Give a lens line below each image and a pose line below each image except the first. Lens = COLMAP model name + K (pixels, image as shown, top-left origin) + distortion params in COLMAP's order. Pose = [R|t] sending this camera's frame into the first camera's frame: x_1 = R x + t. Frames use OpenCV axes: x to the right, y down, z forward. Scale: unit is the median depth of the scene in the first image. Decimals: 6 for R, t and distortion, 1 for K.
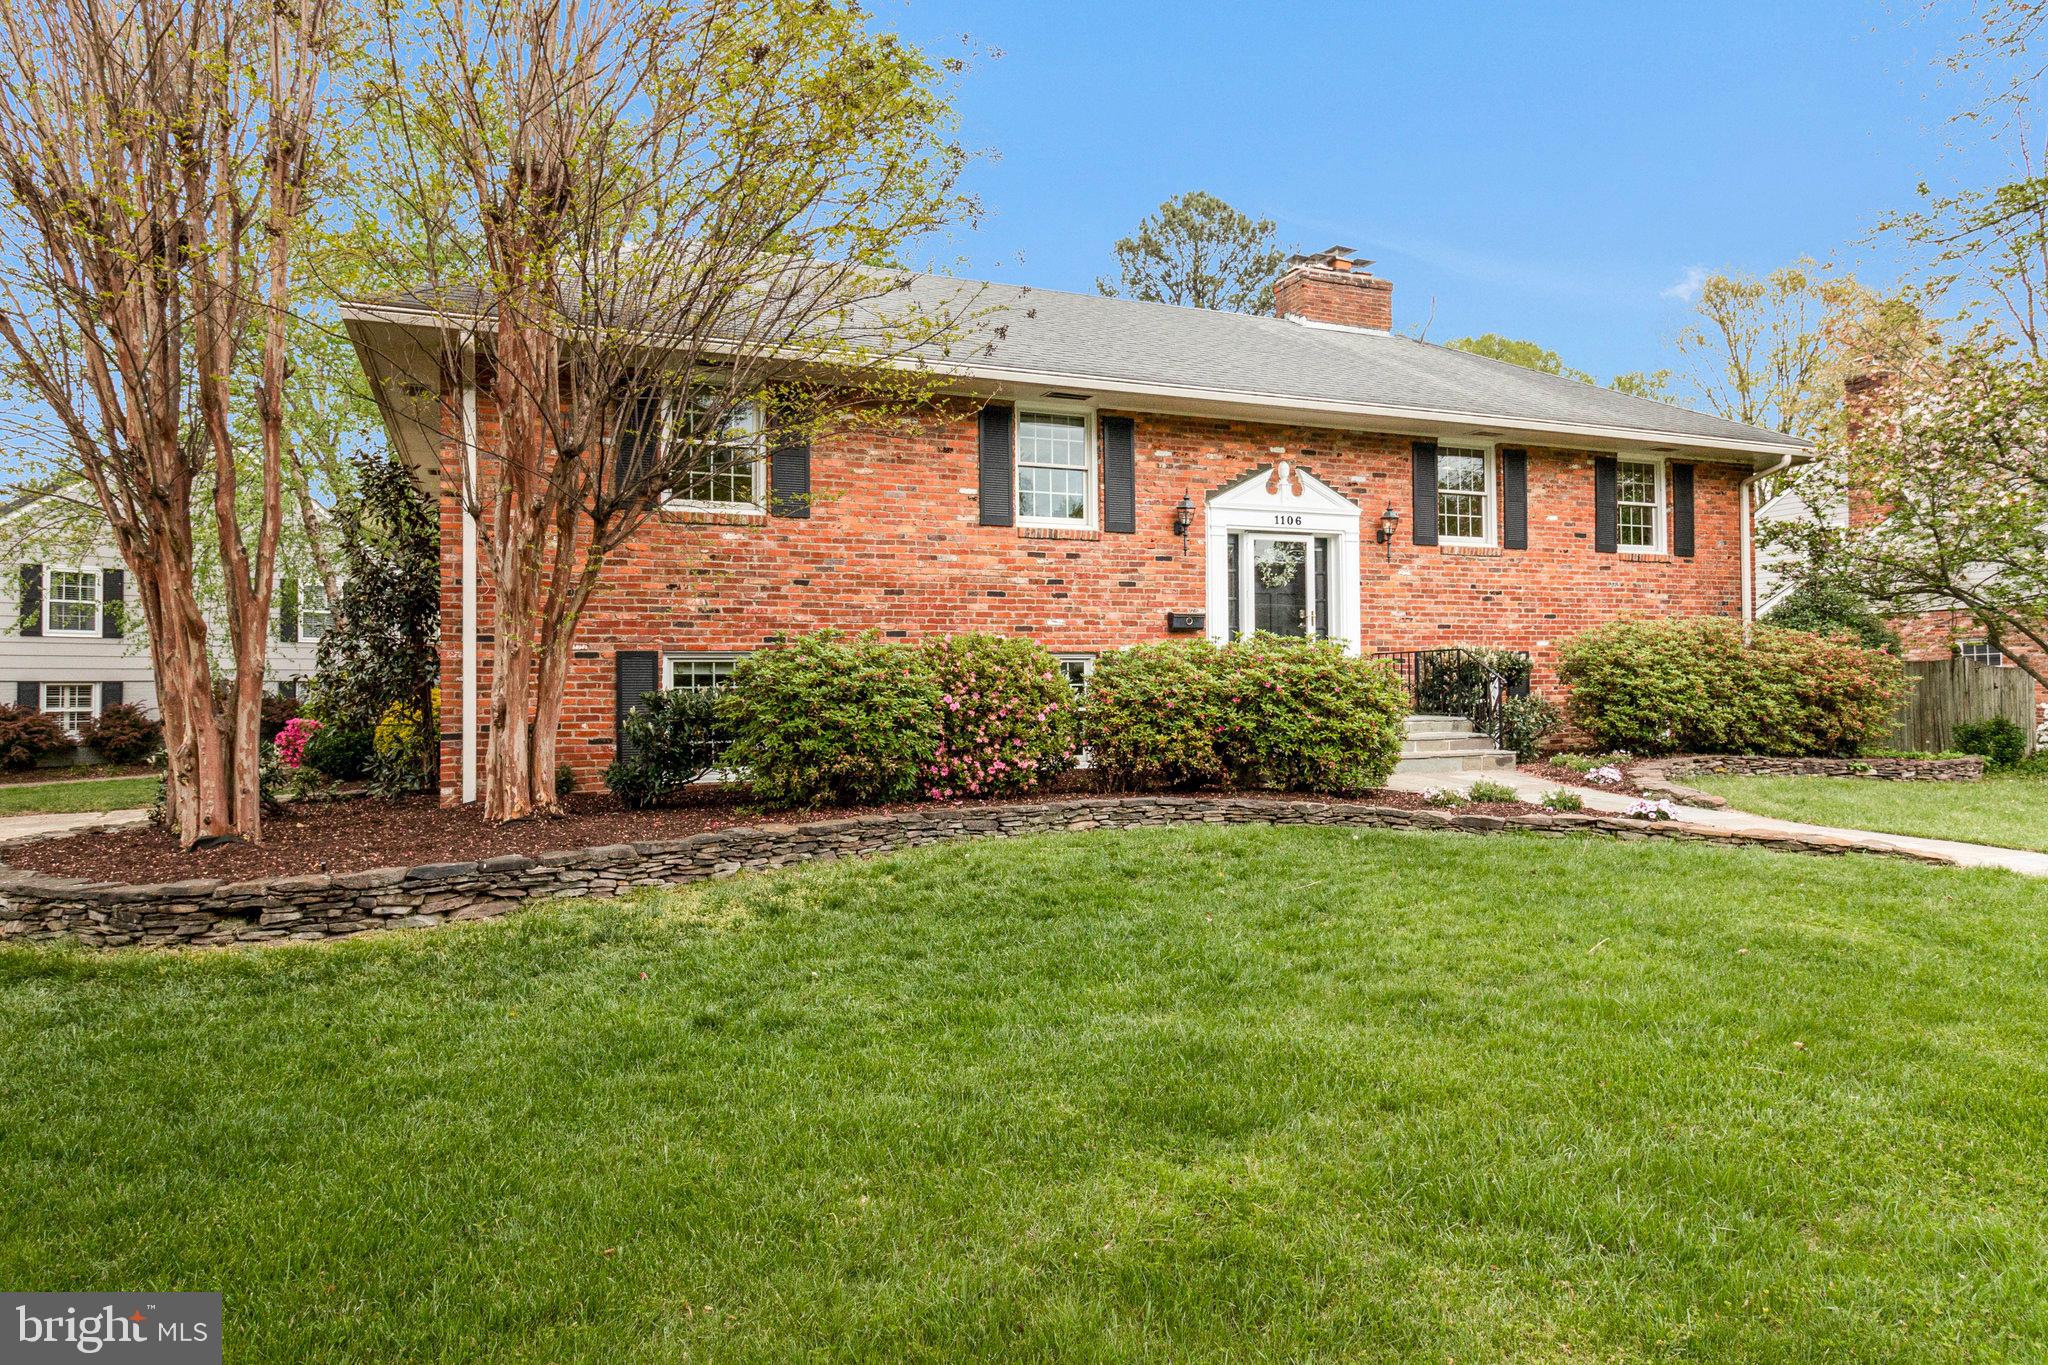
lens RADIAL K [[1229.0, 0, 1025.5], [0, 1229.0, 674.6], [0, 0, 1]] dist [-0.000426, -0.001313]
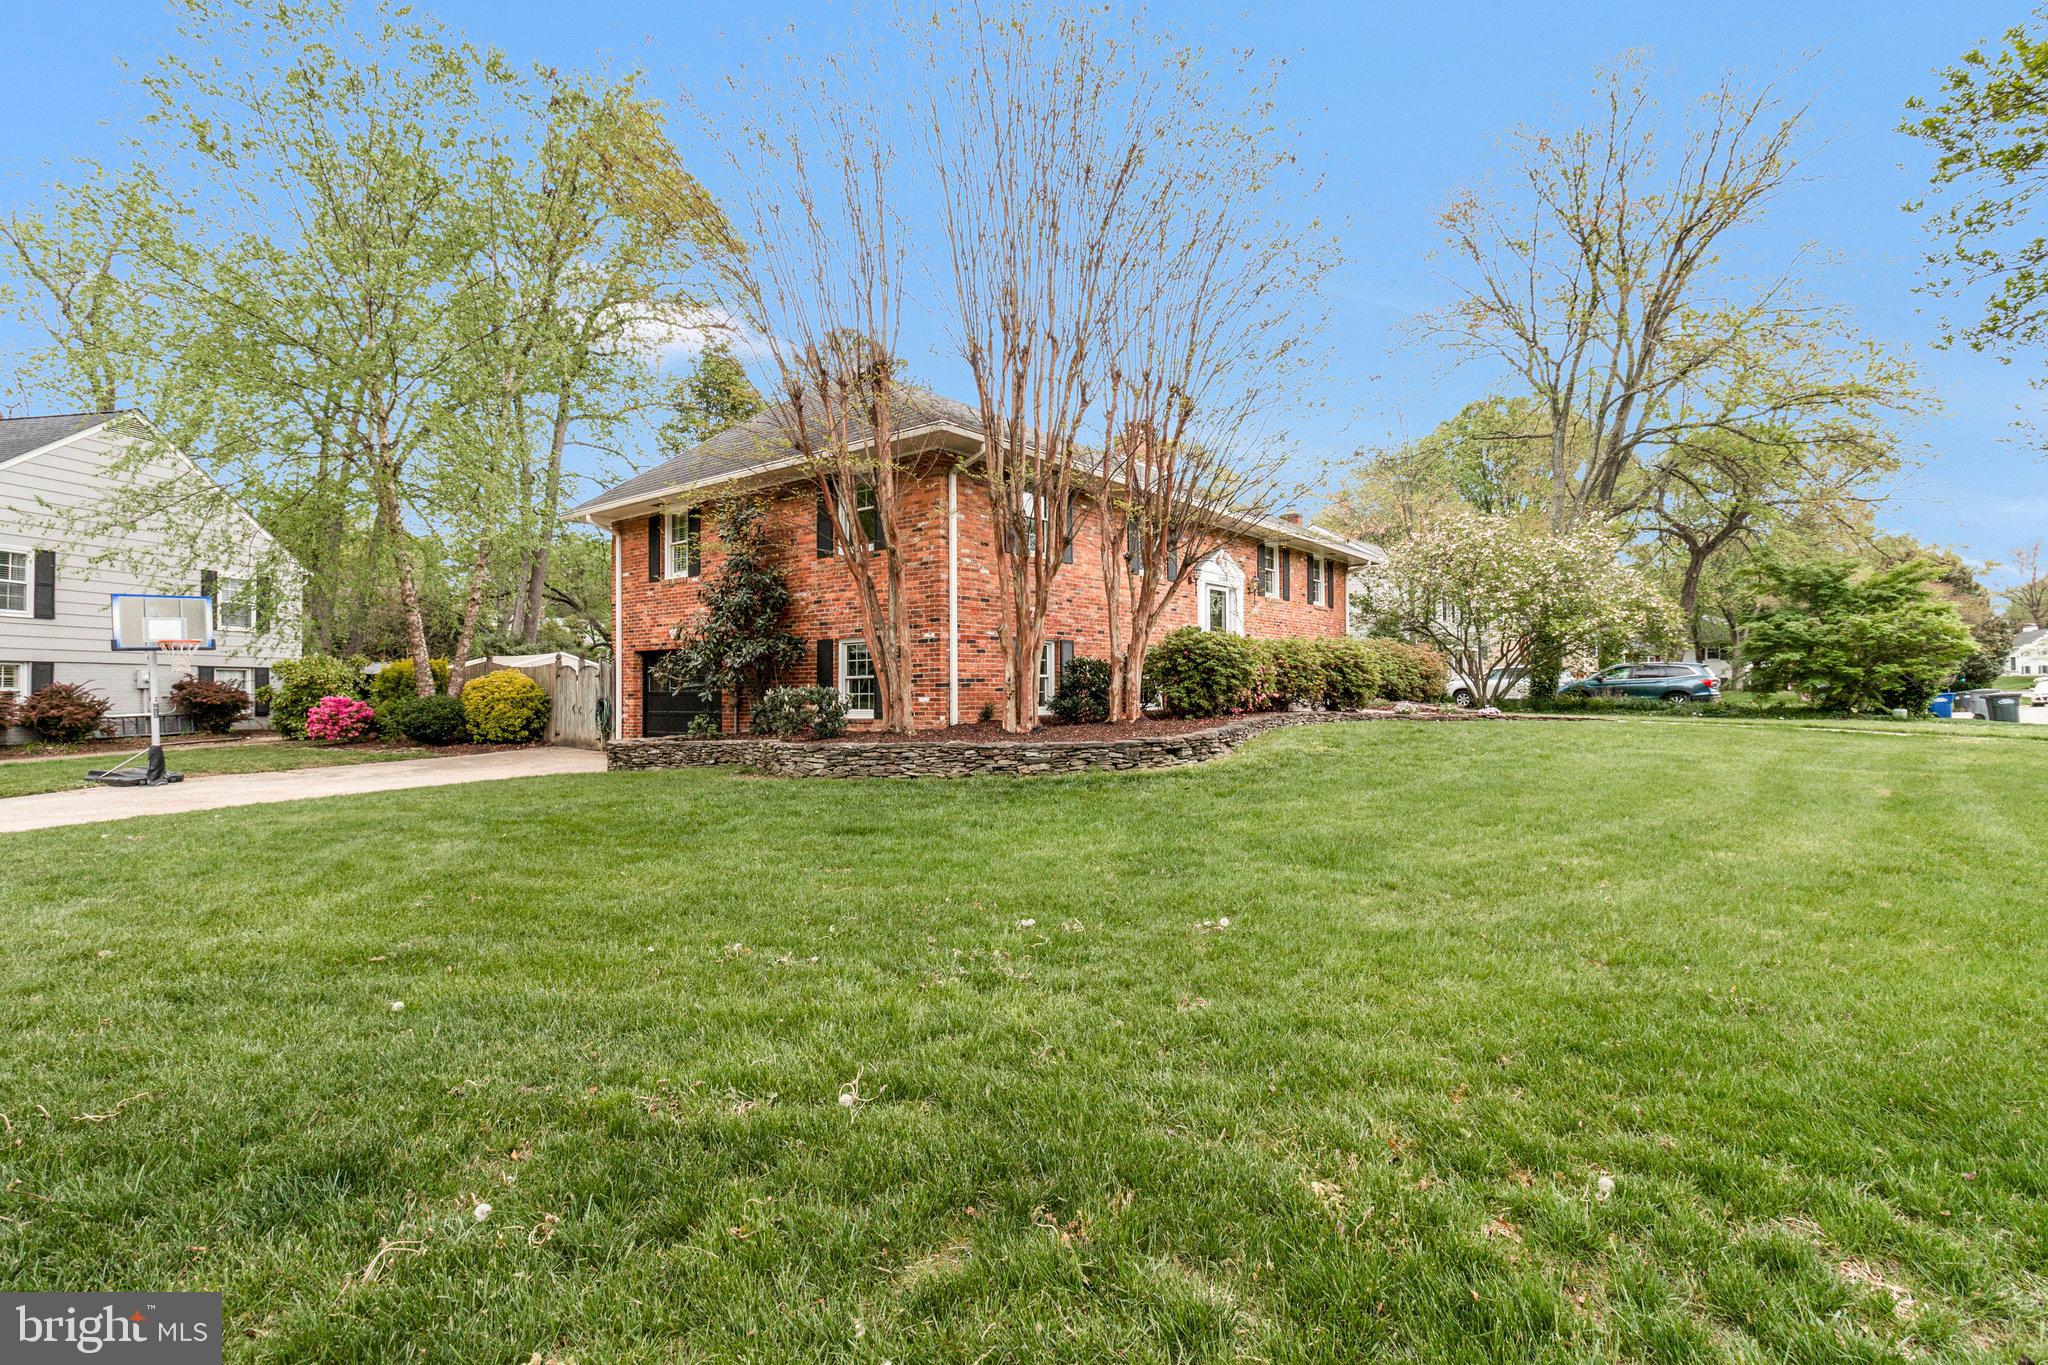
lens RADIAL K [[933.0, 0, 1026.9], [0, 933.0, 692.9], [0, 0, 1]] dist [-0.000941, 0.000147]
pose [[0.879248, 0.000756, 0.476364, -0.764195], [-0.005158, 0.999955, 0.007934, 0.040628], [-0.476337, -0.009433, 0.879212, -0.123234]]
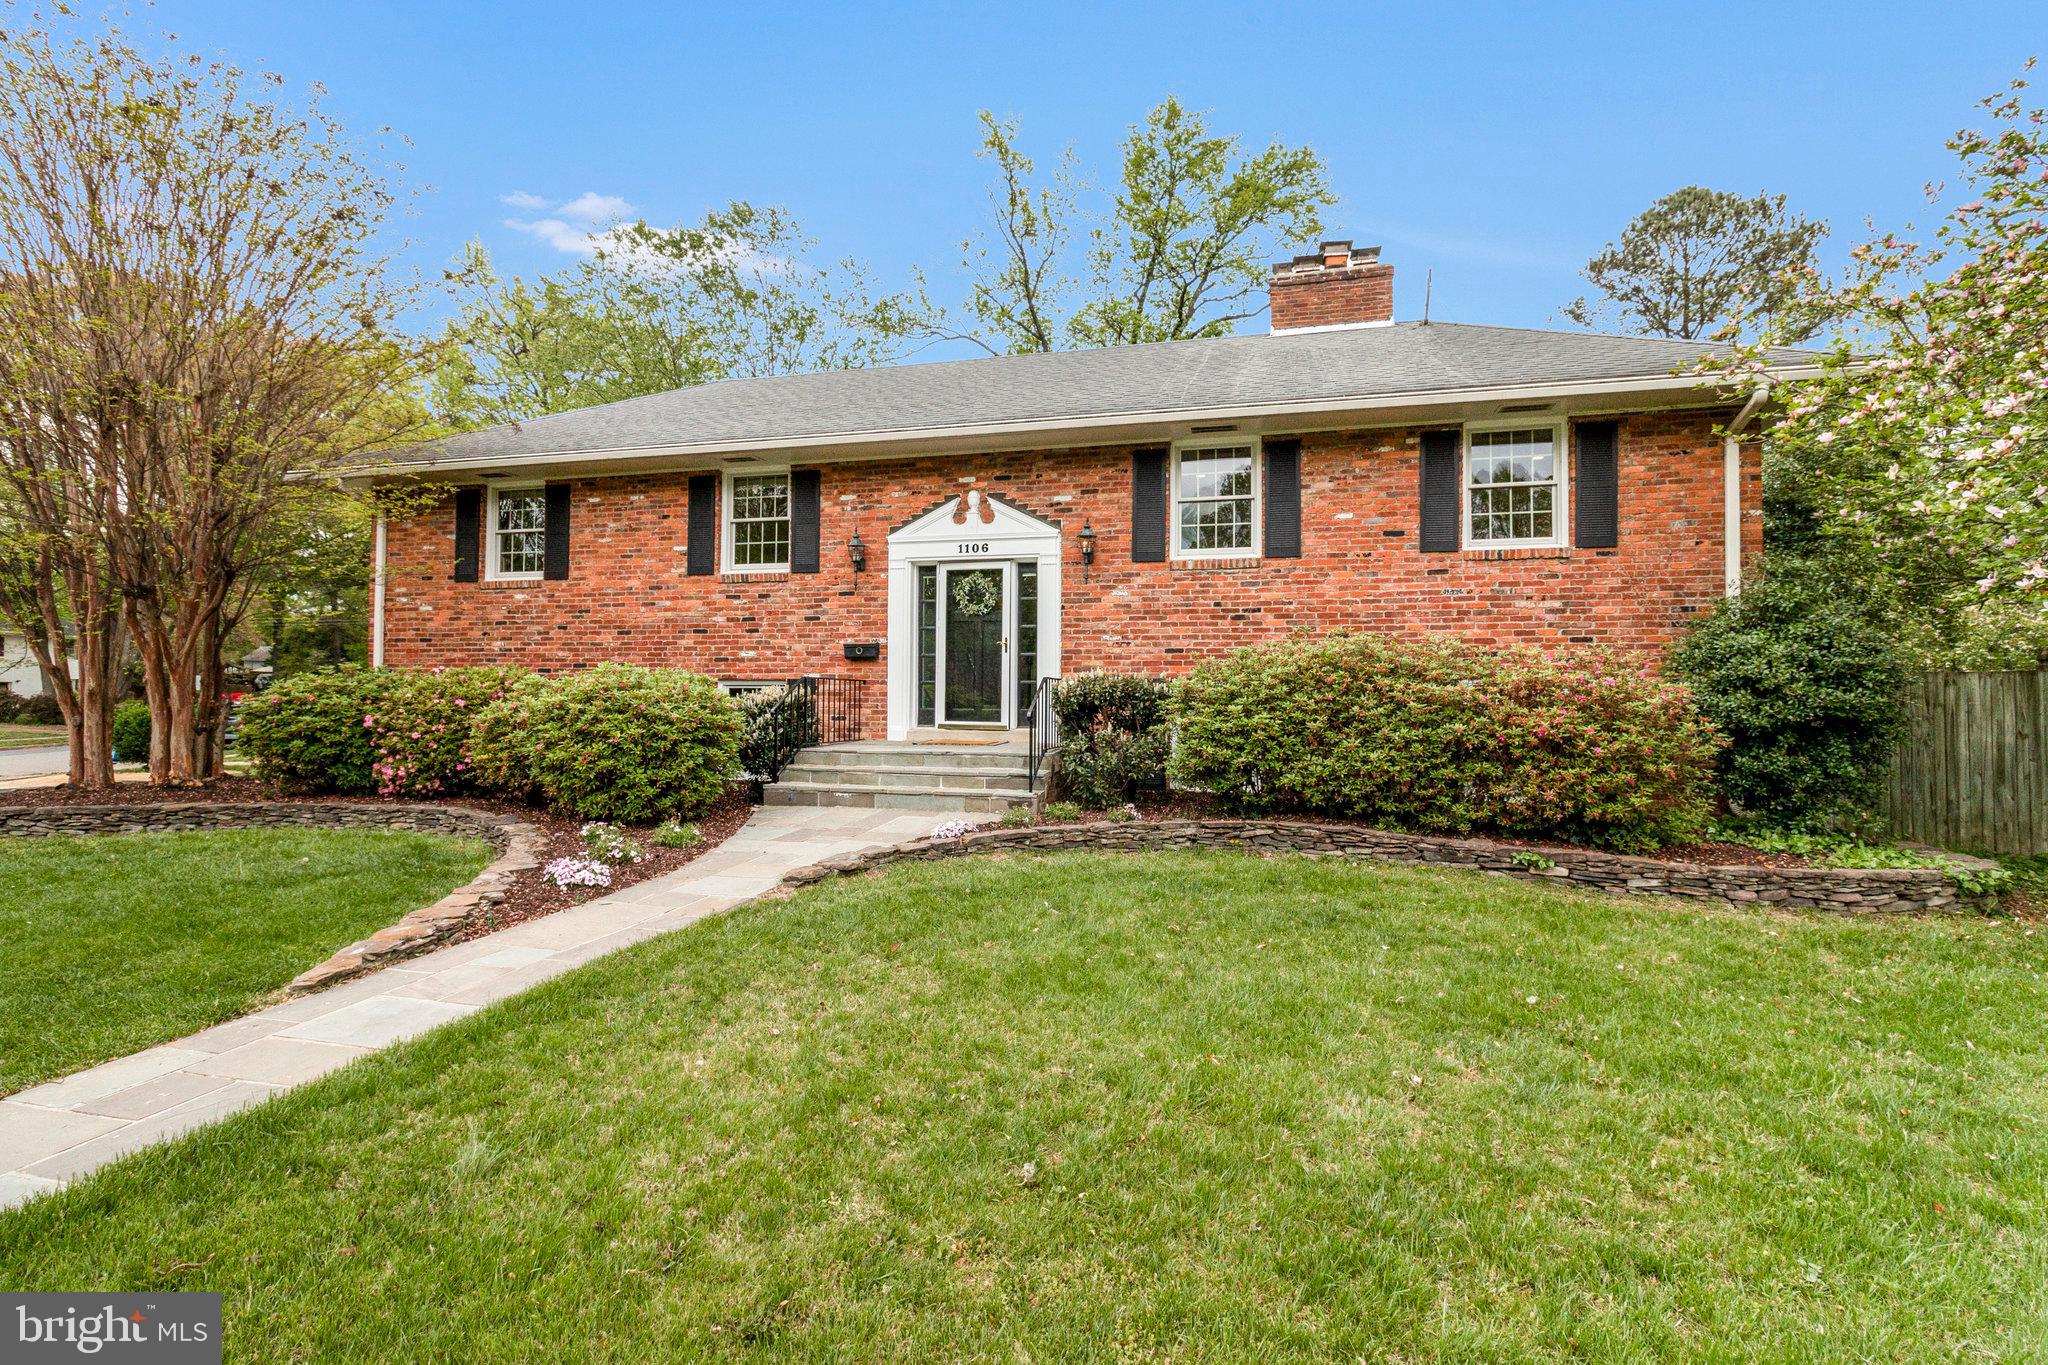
lens RADIAL K [[943.3, 0, 1024.0], [0, 943.3, 682.5], [0, 0, 1]] dist [0.000962, 0.000534]
pose [[0.794094, 0.005467, -0.607770, 0.745775], [-0.008584, 0.999961, -0.002221, -0.014802], [0.607734, 0.006981, 0.794110, 0.428678]]
